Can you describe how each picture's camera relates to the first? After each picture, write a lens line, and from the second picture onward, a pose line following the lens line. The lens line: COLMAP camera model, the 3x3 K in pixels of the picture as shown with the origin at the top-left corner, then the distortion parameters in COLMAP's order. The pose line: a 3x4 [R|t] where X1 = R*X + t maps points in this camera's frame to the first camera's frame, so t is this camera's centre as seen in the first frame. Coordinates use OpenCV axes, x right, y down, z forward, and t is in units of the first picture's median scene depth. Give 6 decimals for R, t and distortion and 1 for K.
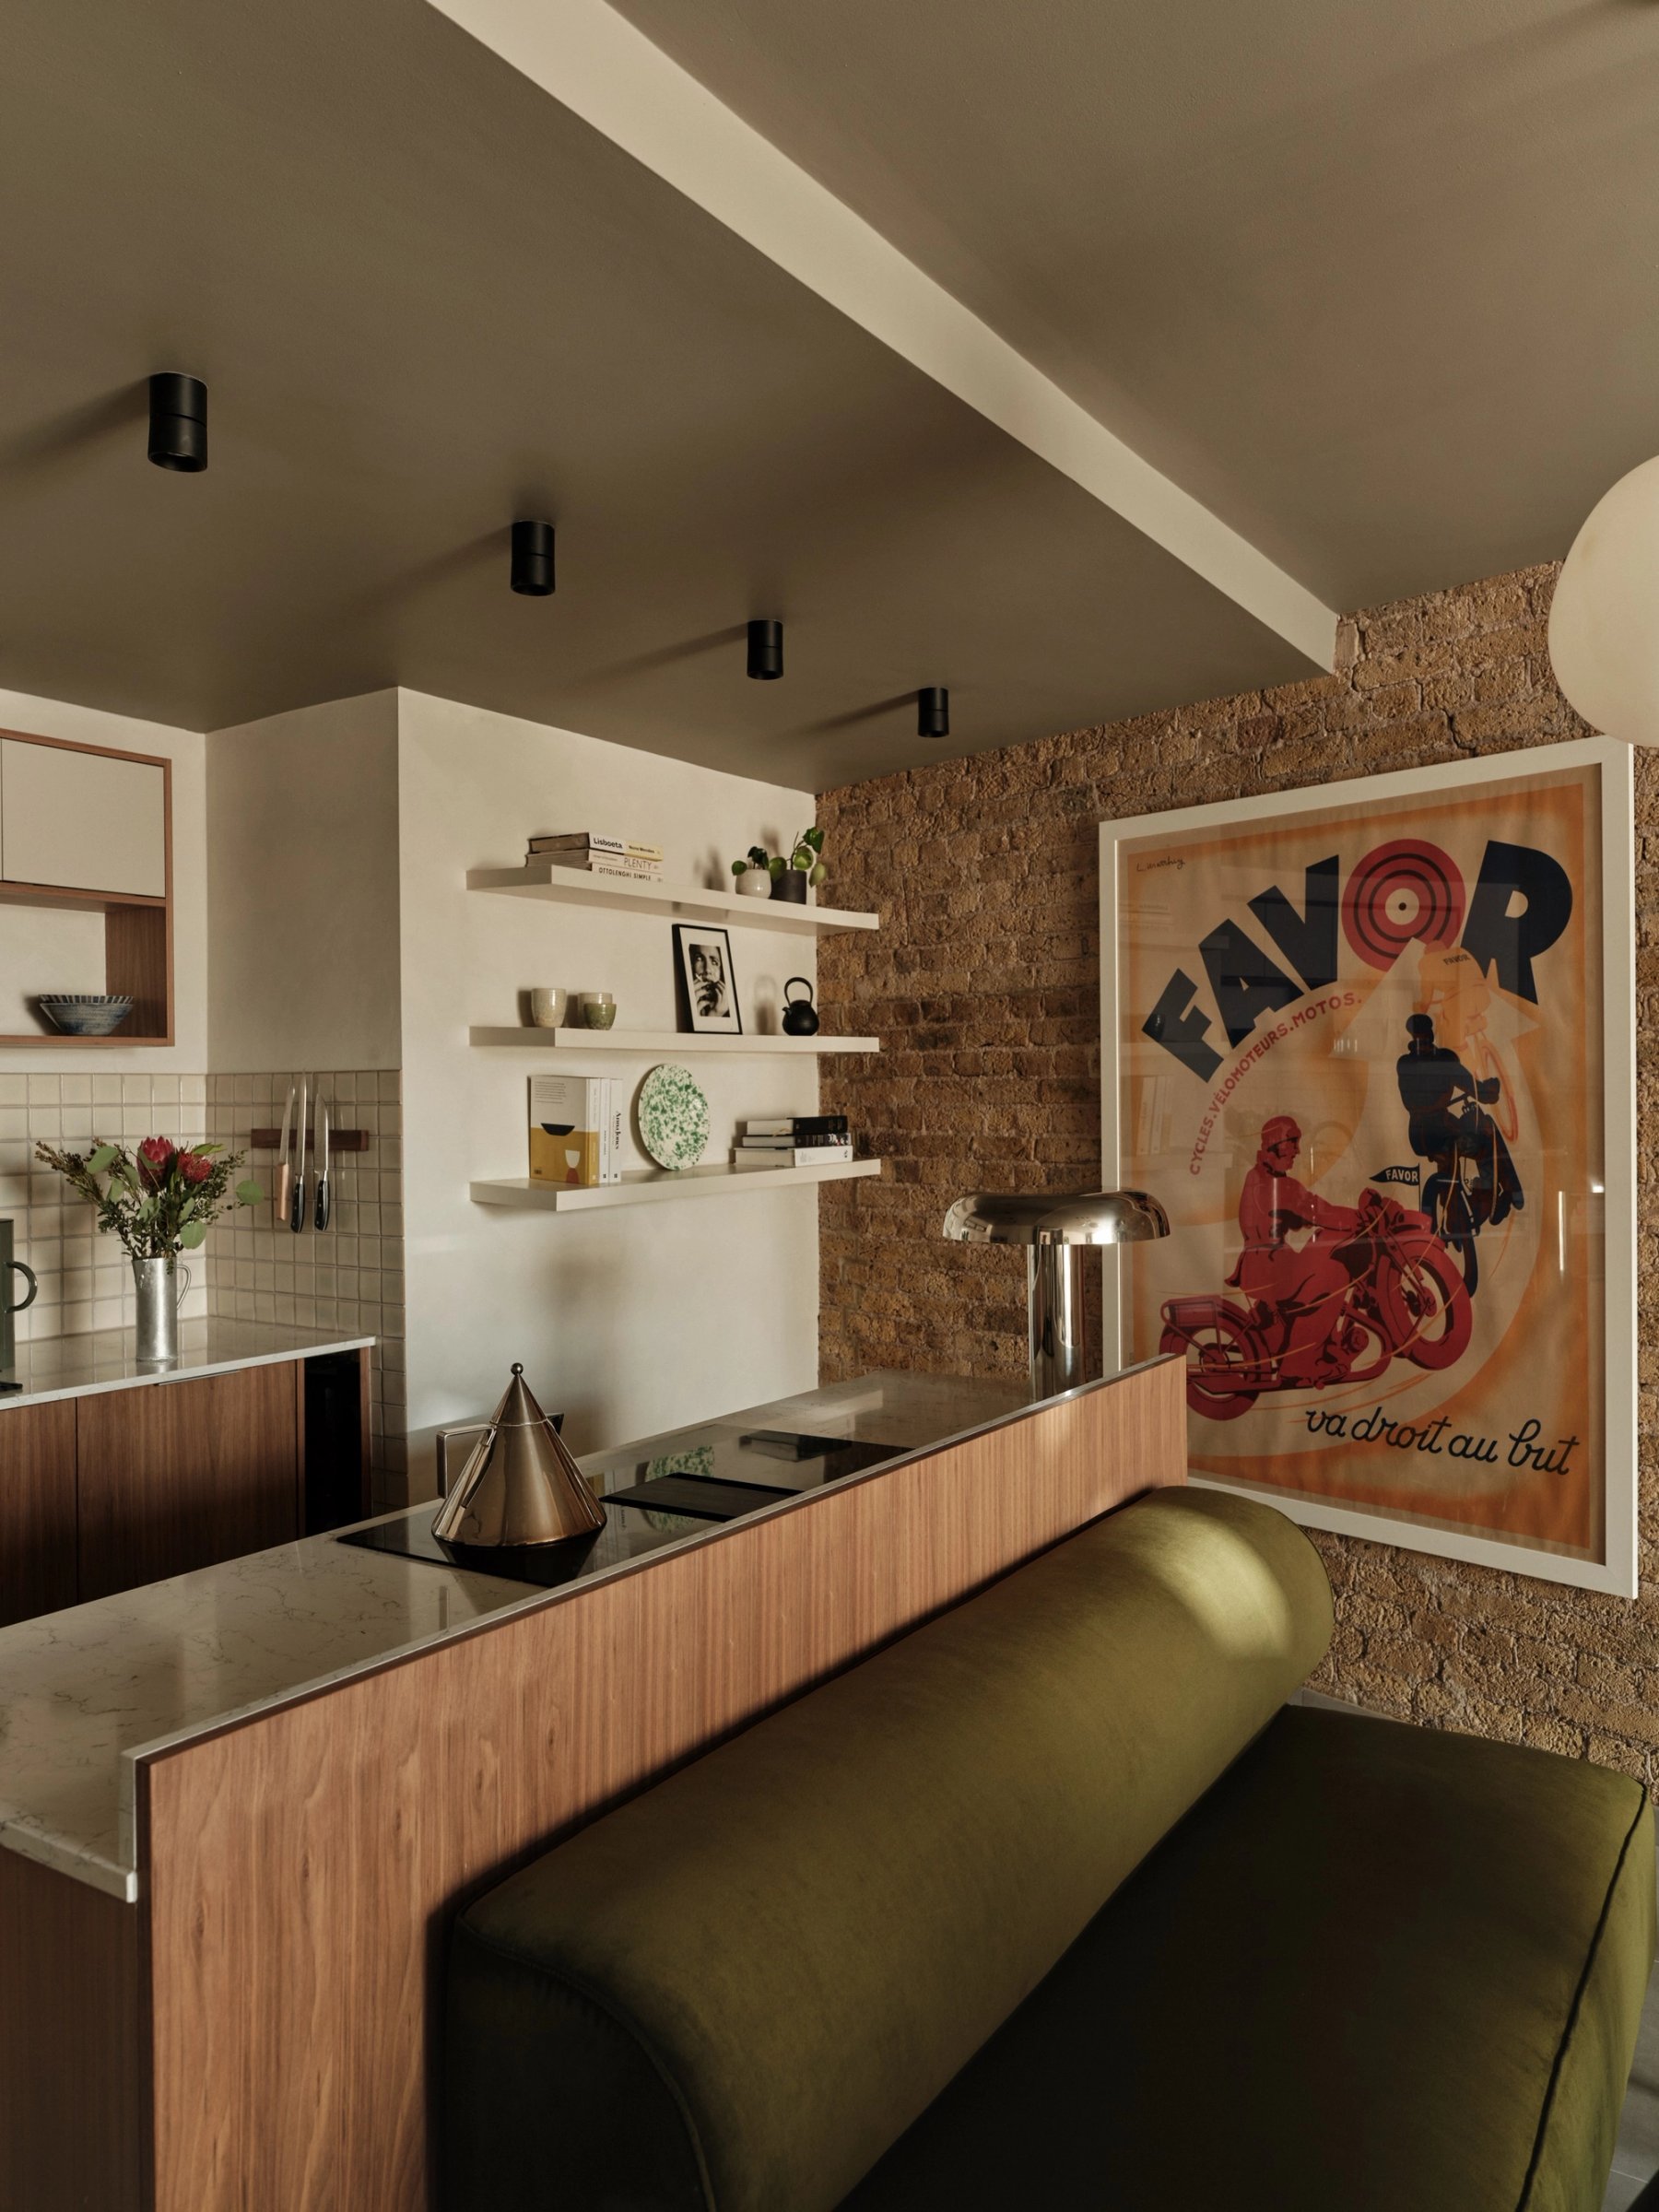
lens RADIAL K [[1587.6, 0, 808.3], [0, 1587.6, 1110.4], [0, 0, 1]] dist [-0.005091, -0.000882]
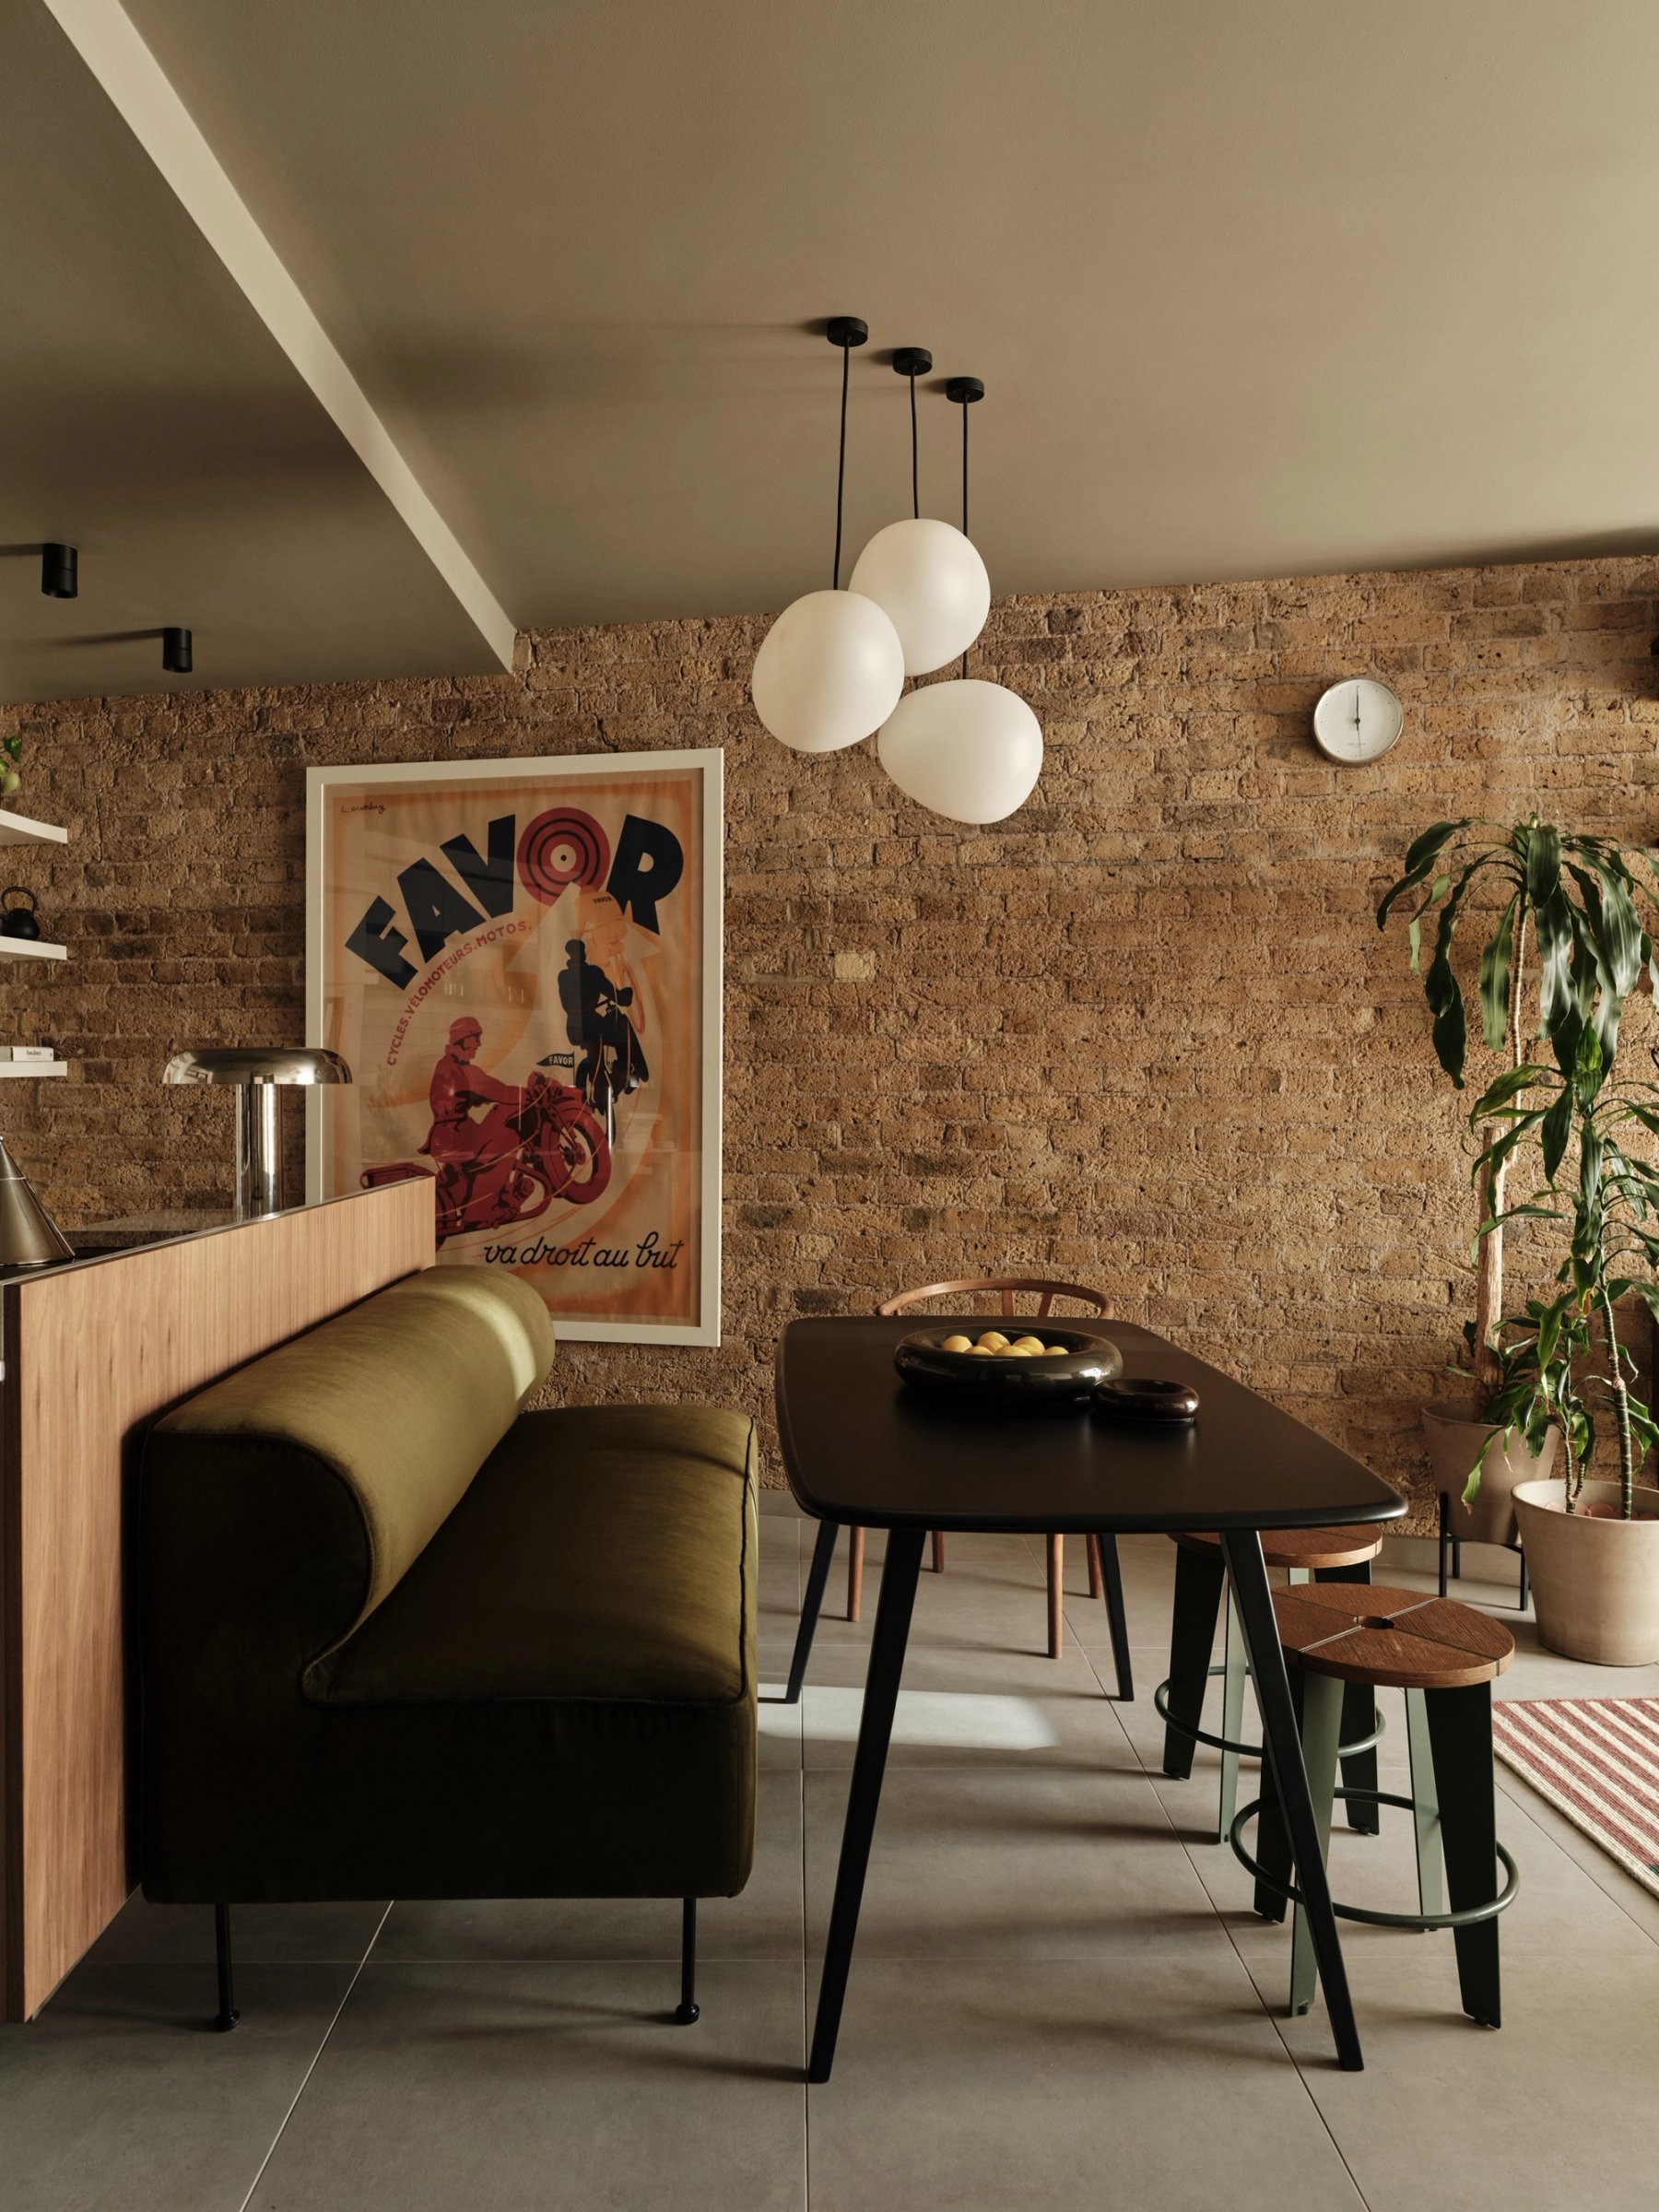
lens RADIAL K [[1587.6, 0, 831.1], [0, 1587.6, 1113.1], [0, 0, 1]] dist [-0.005091, -0.000882]
pose [[0.814479, 0.005006, 0.580172, -0.177204], [-0.010053, 0.999934, 0.005485, 0.062893], [-0.580106, -0.010300, 0.814476, -0.179239]]
